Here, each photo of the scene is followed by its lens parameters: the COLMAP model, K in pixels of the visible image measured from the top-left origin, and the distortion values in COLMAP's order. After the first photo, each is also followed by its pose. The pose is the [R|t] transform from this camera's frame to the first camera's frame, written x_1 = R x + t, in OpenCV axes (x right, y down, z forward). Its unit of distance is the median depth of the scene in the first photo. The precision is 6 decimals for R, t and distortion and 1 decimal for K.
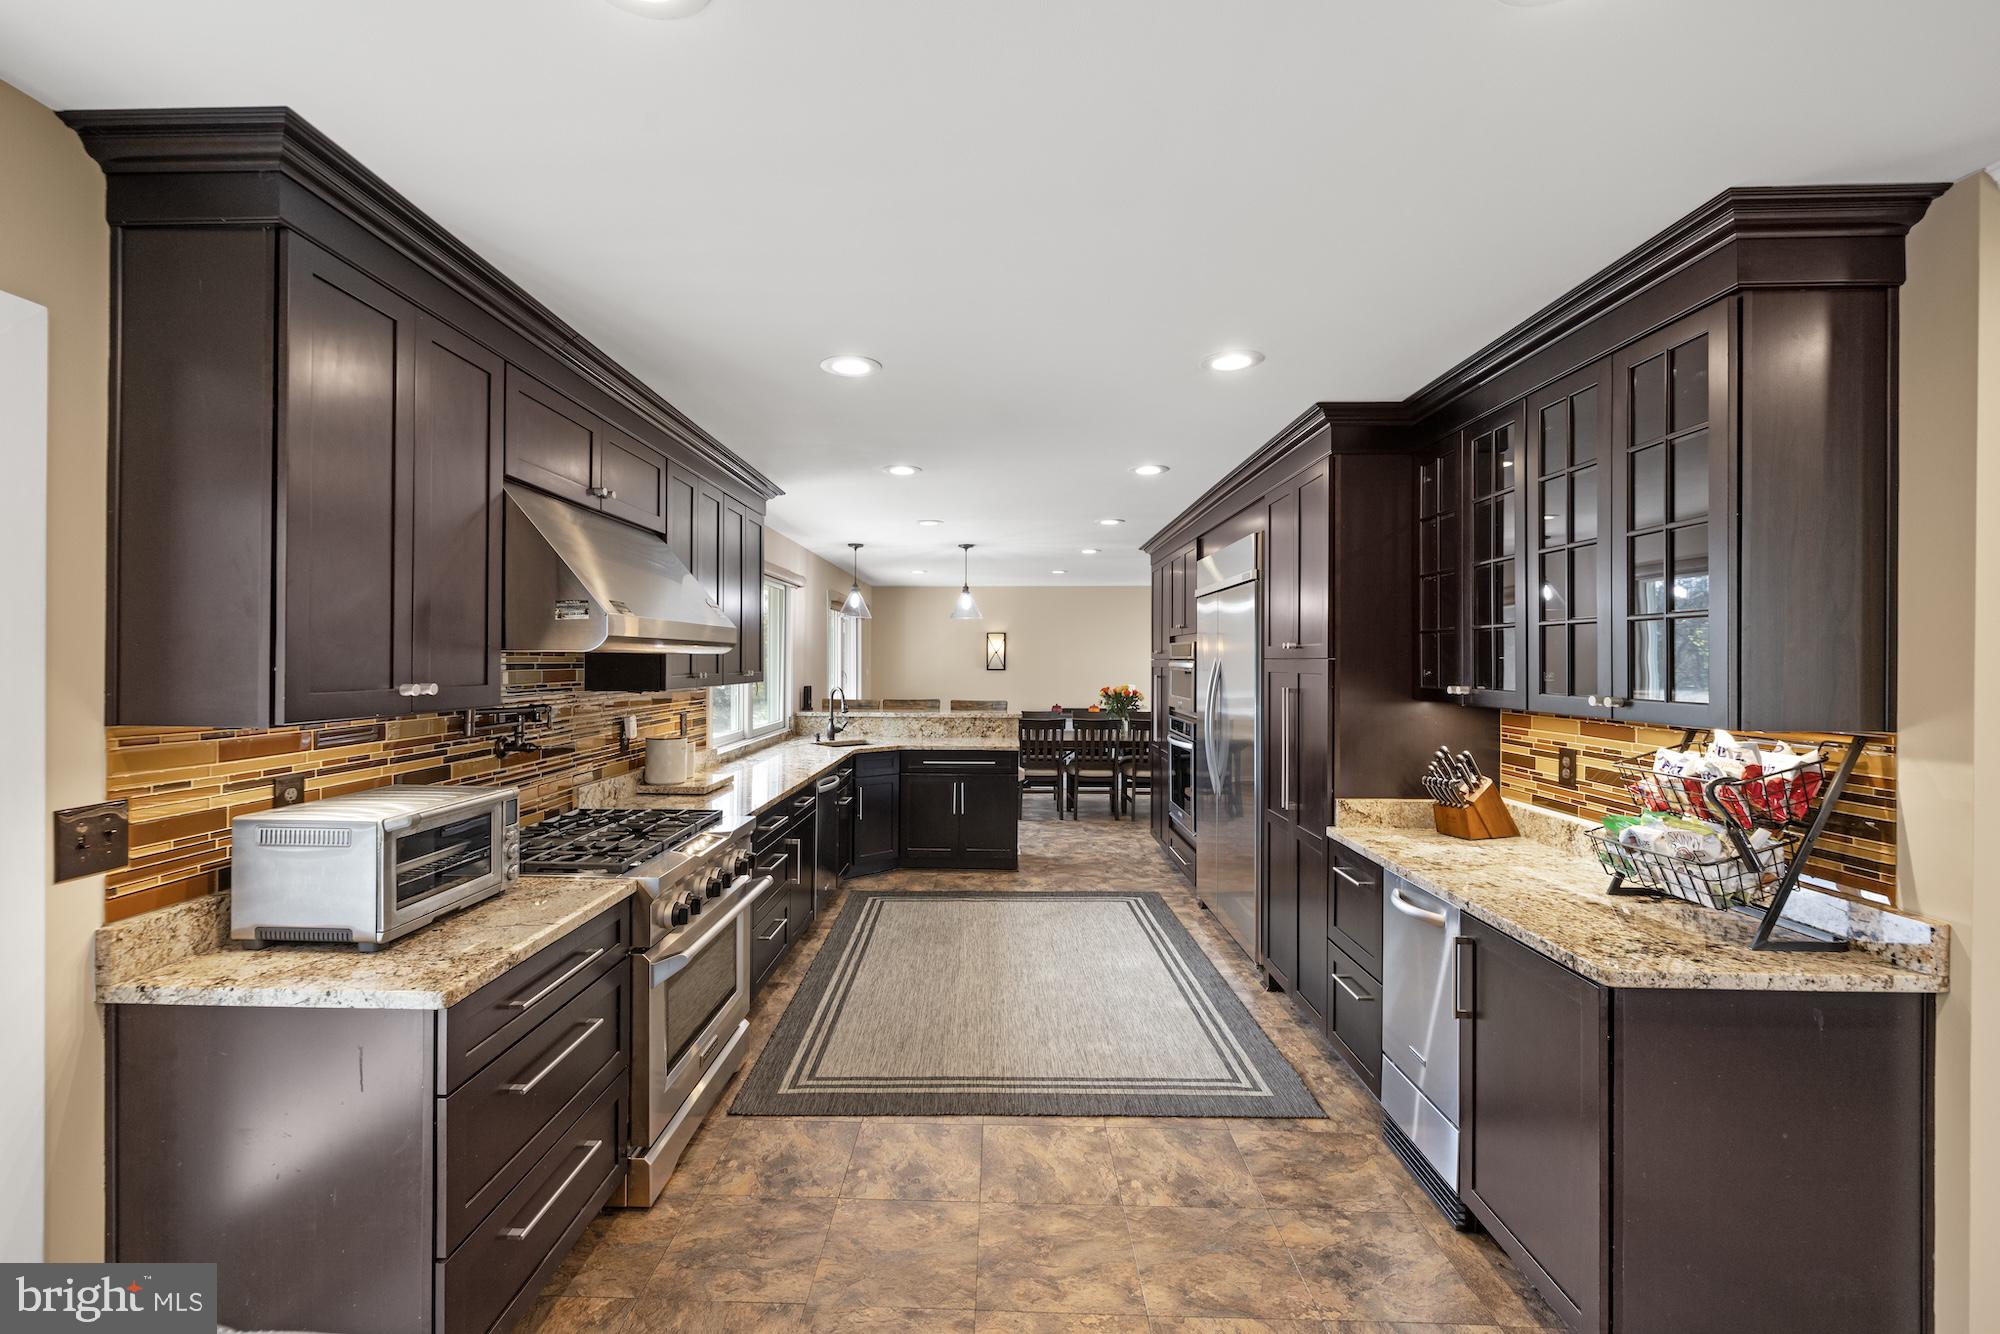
lens RADIAL K [[848.6, 0, 968.6], [0, 848.6, 675.2], [0, 0, 1]] dist [0.000636, 0.000180]
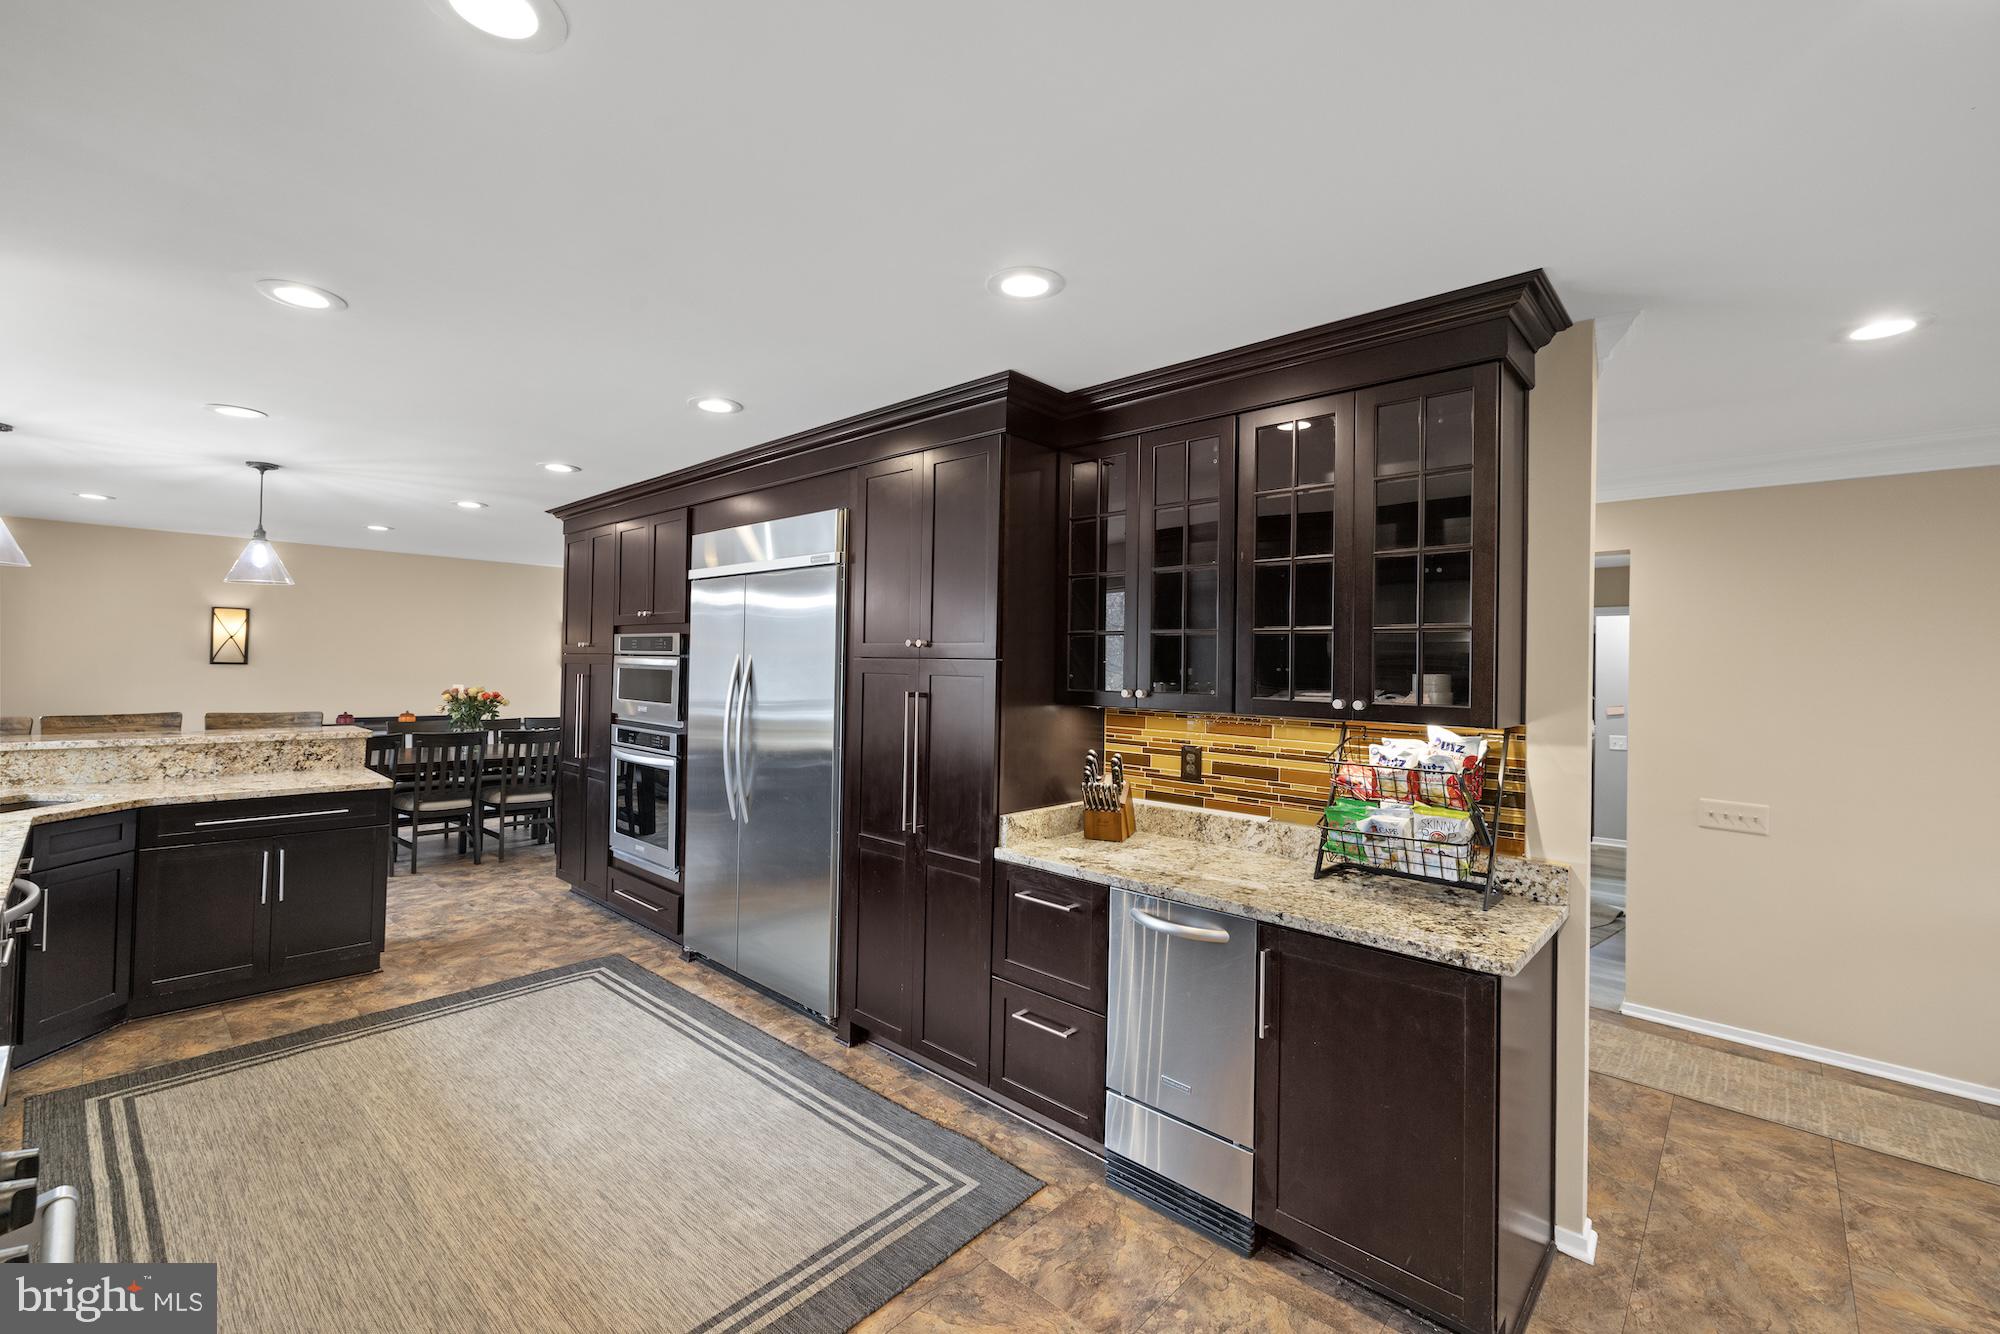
lens RADIAL K [[840.2, 0, 971.0], [0, 840.2, 661.3], [0, 0, 1]] dist [-0.000831, -0.000059]
pose [[0.660140, 0.014962, 0.750993, -0.263295], [-0.005162, 0.999868, -0.015383, -0.003930], [-0.751125, 0.006278, 0.660131, 0.444588]]
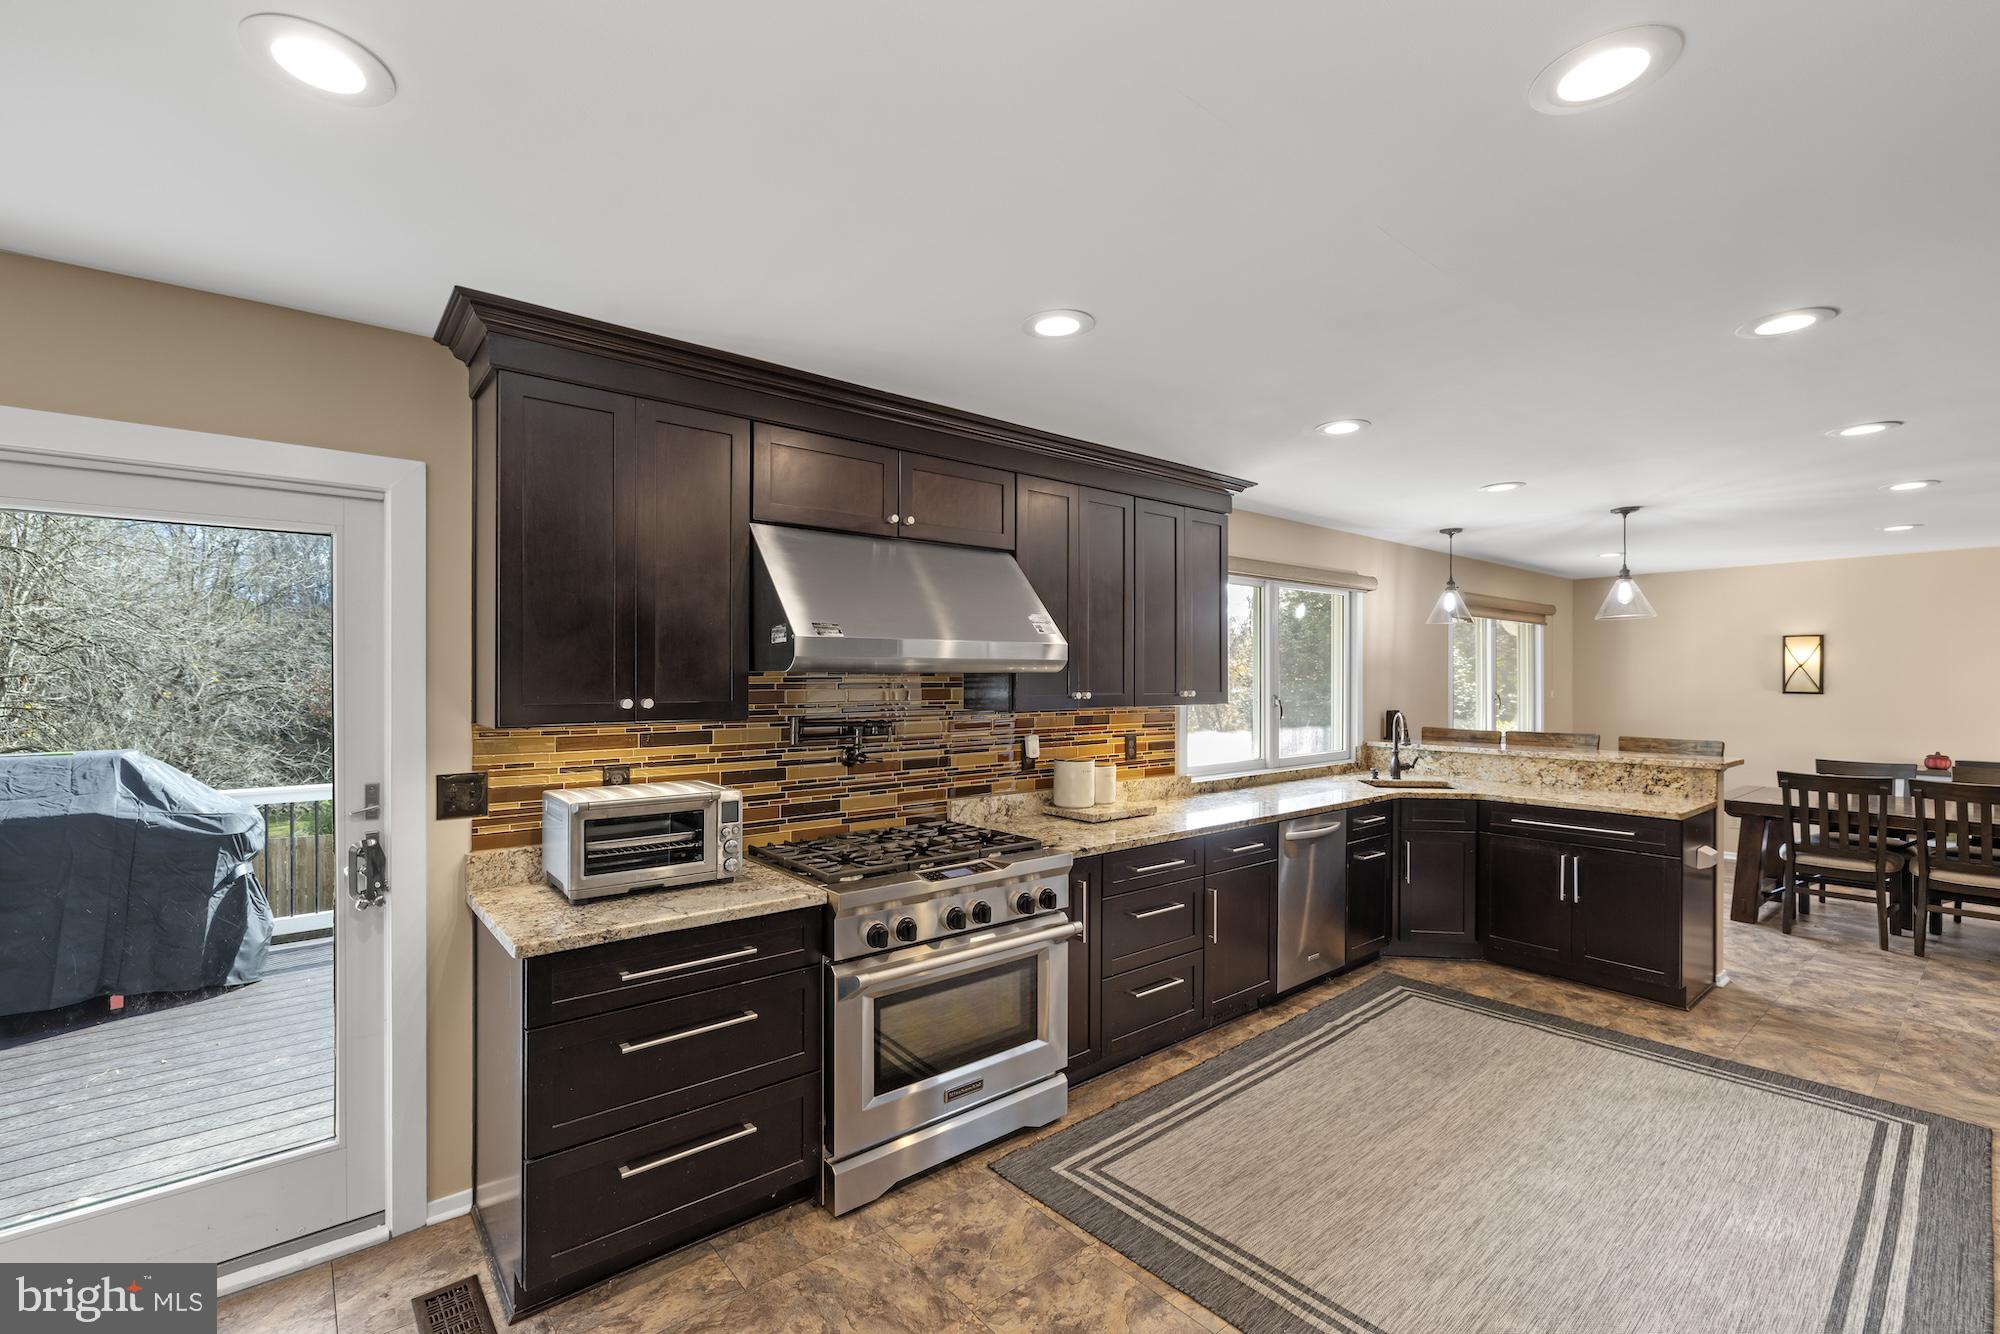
lens RADIAL K [[857.2, 0, 963.6], [0, 857.2, 689.2], [0, 0, 1]] dist [0.002281, 0.000373]
pose [[0.651325, 0.007474, -0.758762, 0.380864], [-0.011610, 0.999933, -0.000117, -0.006024], [0.758710, 0.008885, 0.651368, 0.334282]]
